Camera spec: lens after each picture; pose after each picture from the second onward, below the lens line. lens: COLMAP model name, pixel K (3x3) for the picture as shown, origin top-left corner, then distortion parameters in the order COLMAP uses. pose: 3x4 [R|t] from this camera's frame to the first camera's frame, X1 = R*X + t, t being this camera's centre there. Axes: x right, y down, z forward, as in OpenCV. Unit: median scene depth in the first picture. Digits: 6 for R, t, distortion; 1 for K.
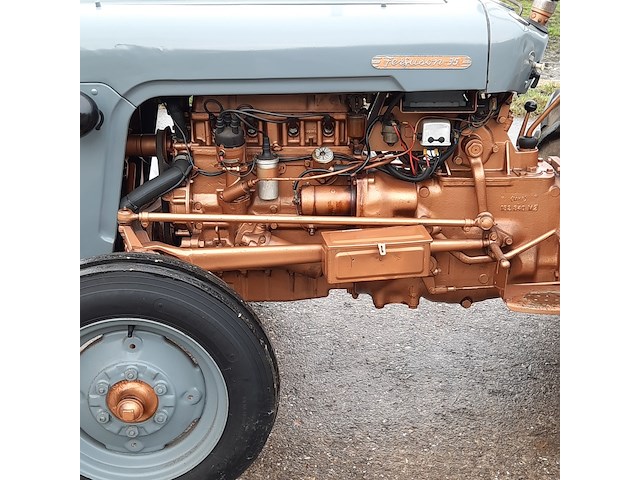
lens RADIAL K [[799.4, 0, 318.5], [0, 799.4, 244.8], [0, 0, 1]] dist [0.092209, 0.000000]
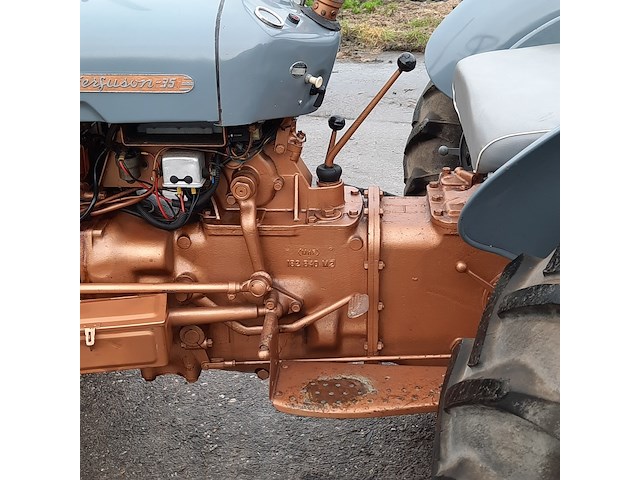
lens RADIAL K [[799.4, 0, 321.0], [0, 799.4, 242.5], [0, 0, 1]] dist [0.092209, 0.000000]
pose [[0.998497, 0.008825, -0.054100, 0.311475], [-0.003178, 0.994614, 0.103597, -0.148587], [0.054723, -0.103269, 0.993147, 0.269094]]
